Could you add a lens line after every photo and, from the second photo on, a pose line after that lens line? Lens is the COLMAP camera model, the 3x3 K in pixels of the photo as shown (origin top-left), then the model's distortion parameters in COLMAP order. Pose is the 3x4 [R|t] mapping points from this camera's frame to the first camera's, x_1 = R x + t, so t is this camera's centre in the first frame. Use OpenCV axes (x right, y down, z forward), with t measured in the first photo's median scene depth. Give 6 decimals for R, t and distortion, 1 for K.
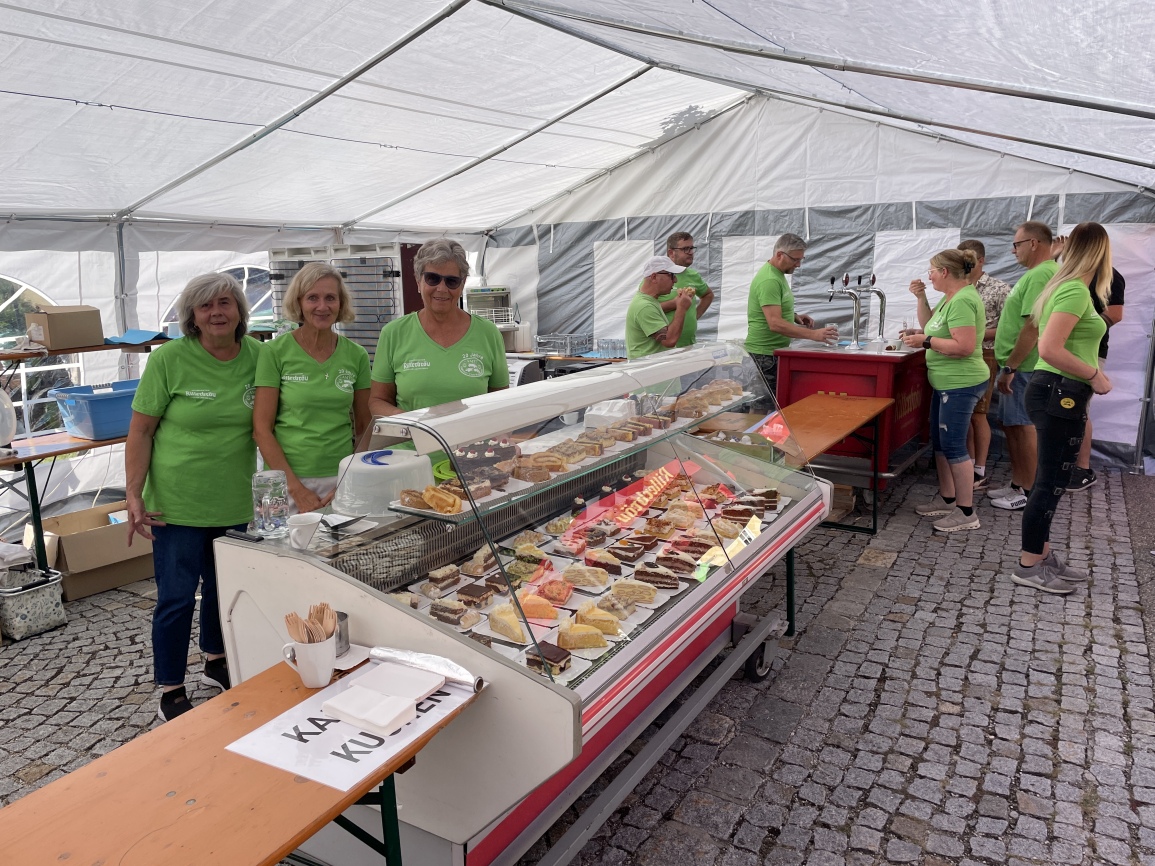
lens RADIAL K [[857.7, 0, 584.9], [0, 857.7, 427.9], [0, 0, 1]] dist [0.081678, -0.112147]
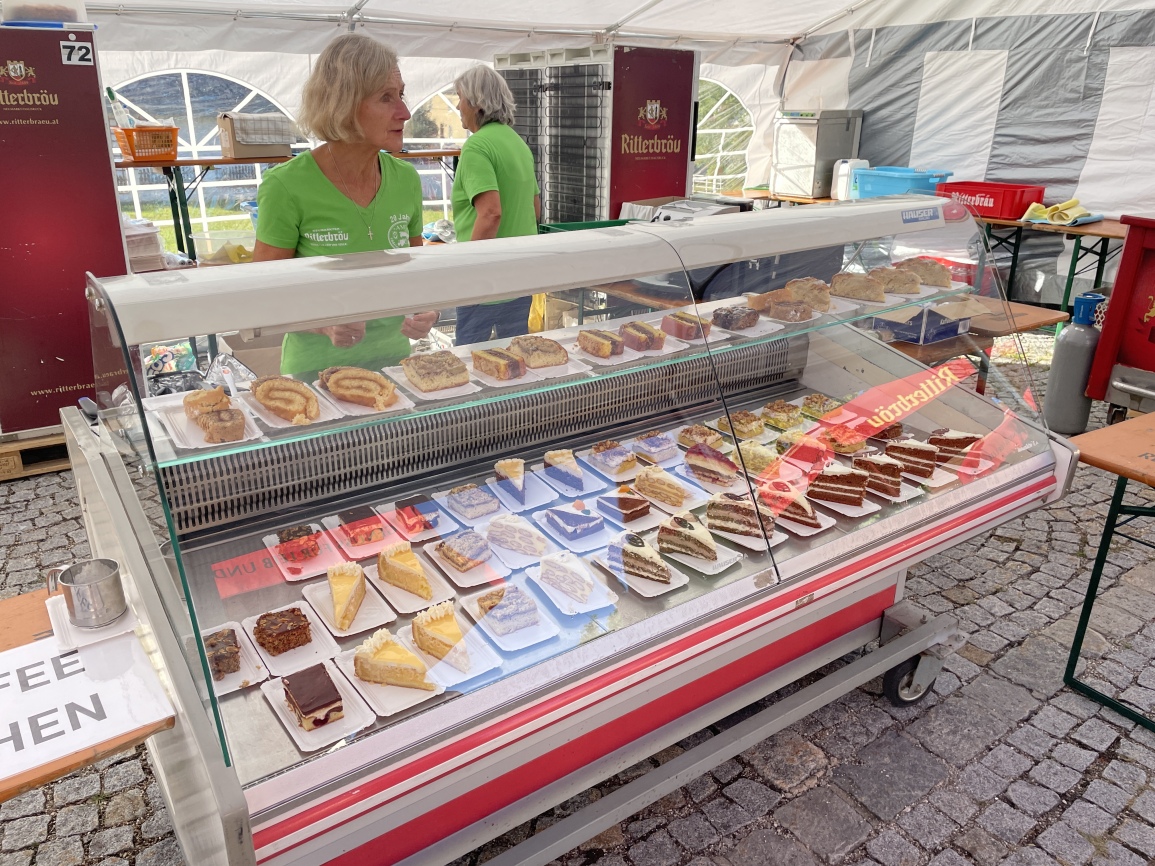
lens RADIAL K [[857.7, 0, 584.9], [0, 857.7, 427.9], [0, 0, 1]] dist [0.081678, -0.112147]
pose [[0.912682, 0.167399, -0.372813, 0.087834], [-0.096939, 0.974901, 0.200429, -0.017241], [0.397007, -0.146788, 0.906002, 0.140001]]
